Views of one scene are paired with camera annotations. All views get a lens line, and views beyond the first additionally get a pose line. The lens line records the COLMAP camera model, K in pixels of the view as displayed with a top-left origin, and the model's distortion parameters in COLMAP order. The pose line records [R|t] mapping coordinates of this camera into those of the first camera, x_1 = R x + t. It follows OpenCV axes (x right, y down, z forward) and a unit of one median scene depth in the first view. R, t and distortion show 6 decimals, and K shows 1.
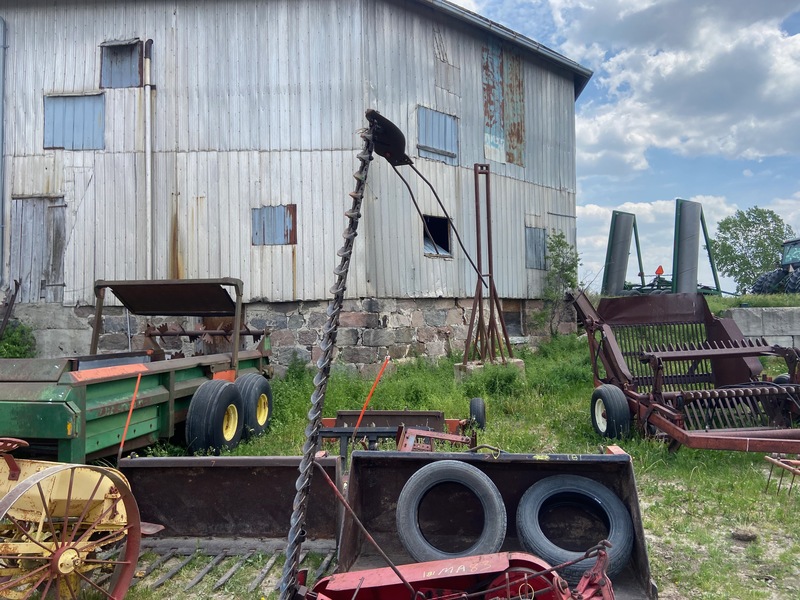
lens RADIAL K [[605.6, 0, 390.2], [0, 605.6, 299.7], [0, 0, 1]] dist [0.111853, -0.132410]
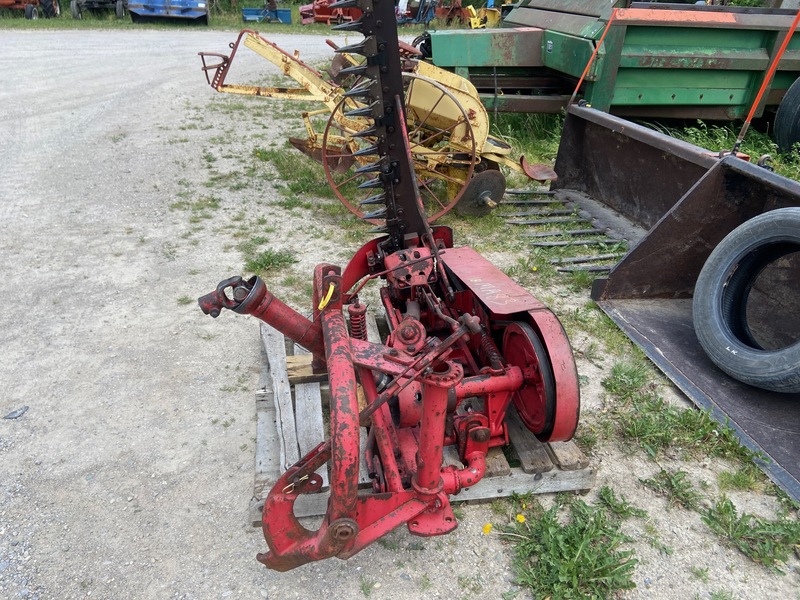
lens RADIAL K [[605.6, 0, 387.4], [0, 605.6, 291.9], [0, 0, 1]] dist [0.111853, -0.132410]
pose [[0.339123, 0.457397, -0.822061, 0.393503], [-0.011838, 0.875848, 0.482441, 0.054841], [0.940668, -0.153876, 0.302435, 0.396215]]
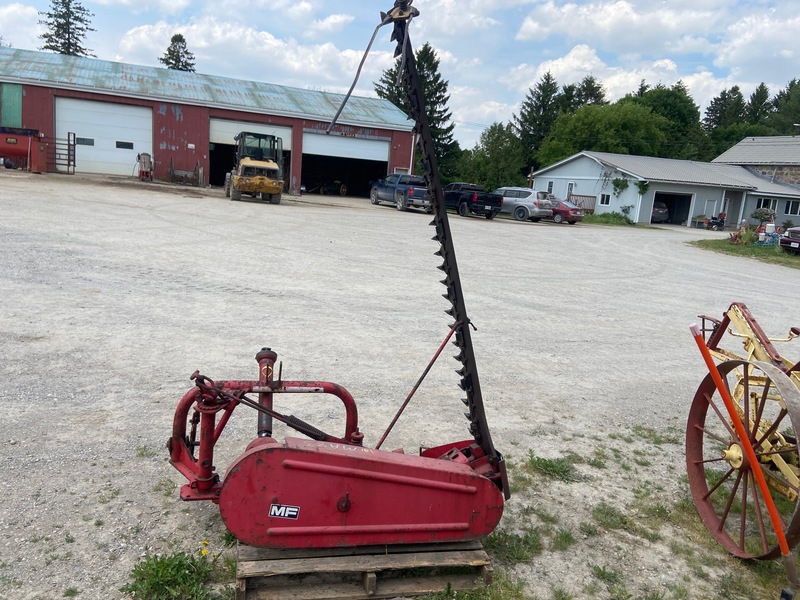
lens RADIAL K [[605.6, 0, 392.9], [0, 605.6, 299.3], [0, 0, 1]] dist [0.111853, -0.132410]
pose [[-0.909155, 0.029868, -0.415384, 0.247220], [-0.045620, 0.984280, 0.170621, 0.029727], [0.413951, 0.174071, -0.893501, 1.091539]]
